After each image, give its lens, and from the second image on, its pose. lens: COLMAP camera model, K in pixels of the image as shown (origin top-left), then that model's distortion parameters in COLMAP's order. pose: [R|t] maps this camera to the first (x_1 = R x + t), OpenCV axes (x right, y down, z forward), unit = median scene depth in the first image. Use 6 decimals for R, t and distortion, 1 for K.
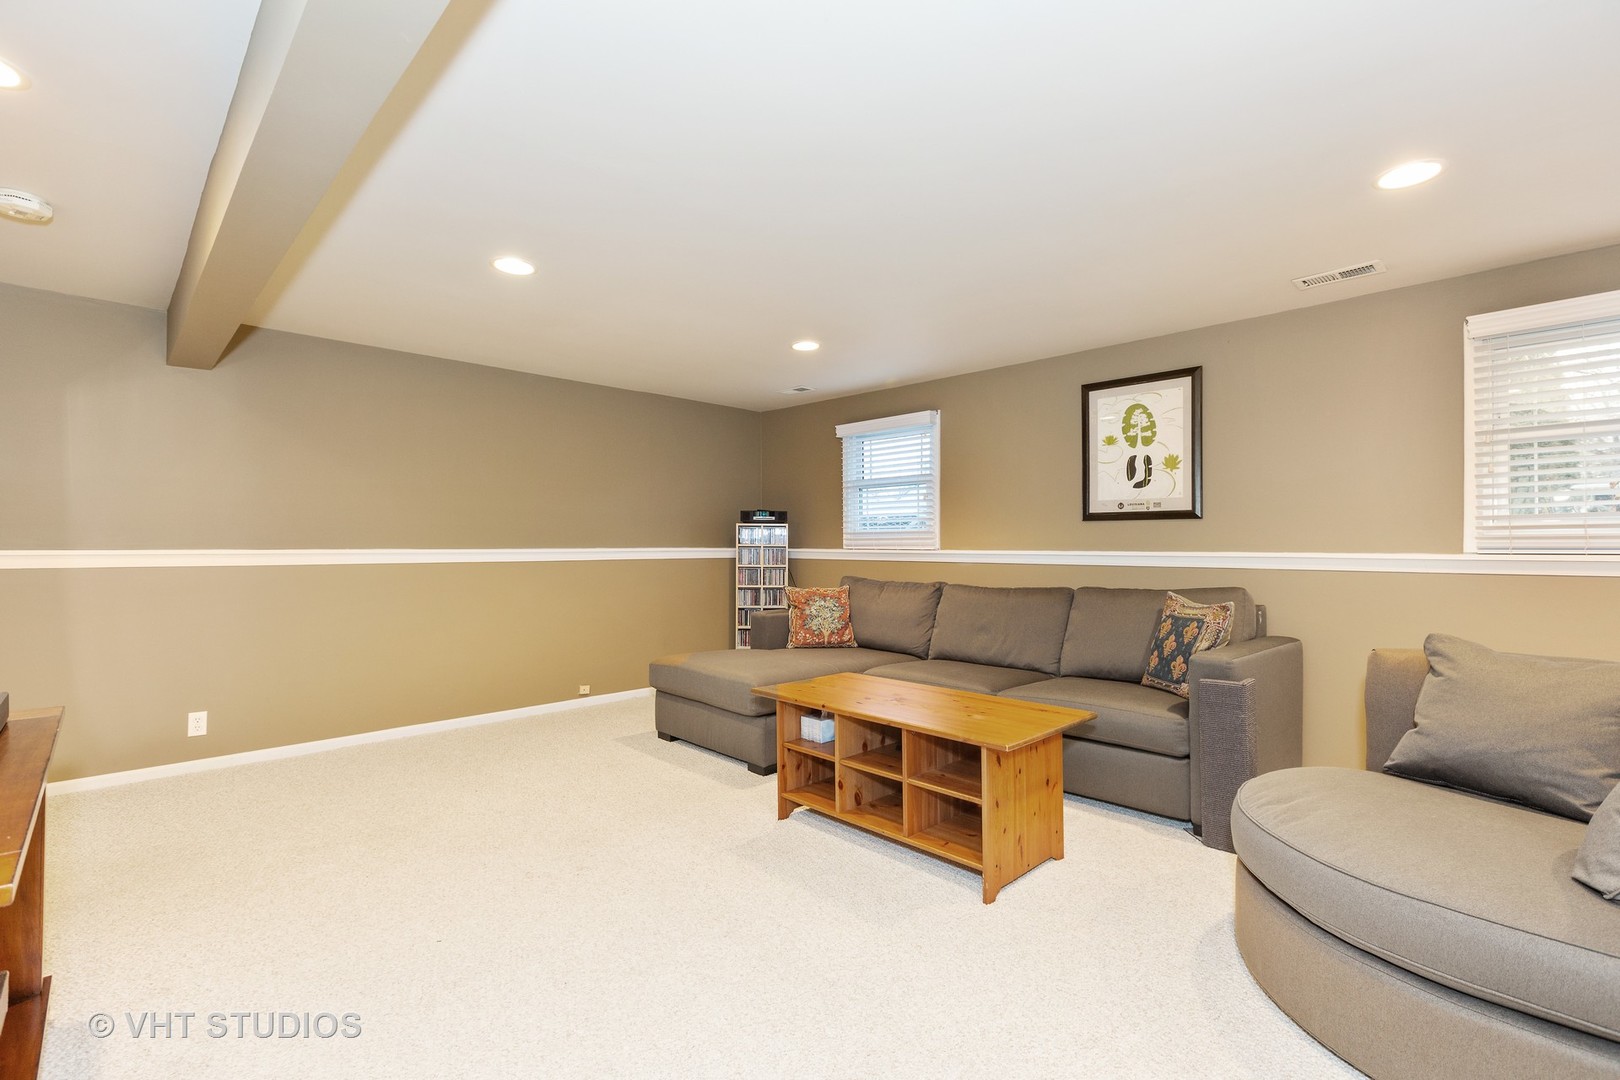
lens RADIAL K [[746.7, 0, 814.4], [0, 746.7, 541.7], [0, 0, 1]] dist [0.001811, -0.001469]
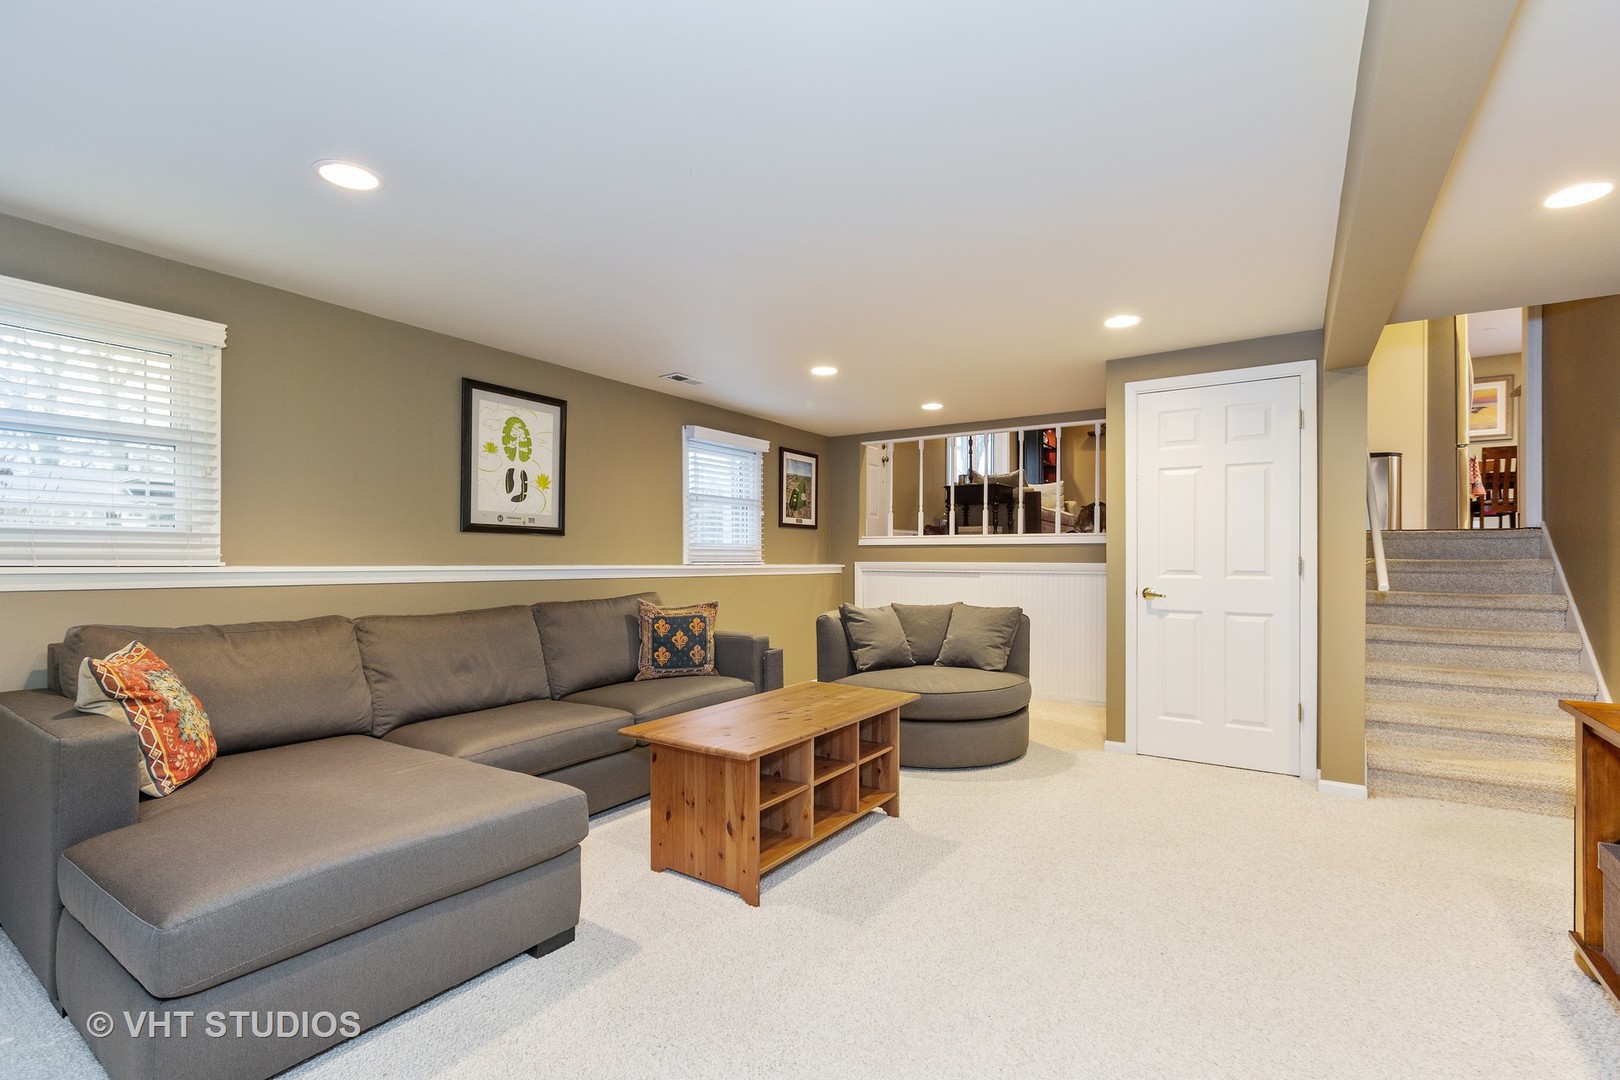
lens RADIAL K [[746.7, 0, 810.2], [0, 746.7, 551.2], [0, 0, 1]] dist [0.001811, -0.001469]
pose [[-0.235774, 0.010531, 0.971751, -0.629251], [-0.009637, 0.999867, -0.013174, 0.003485], [-0.971760, -0.012471, -0.235641, 0.854492]]
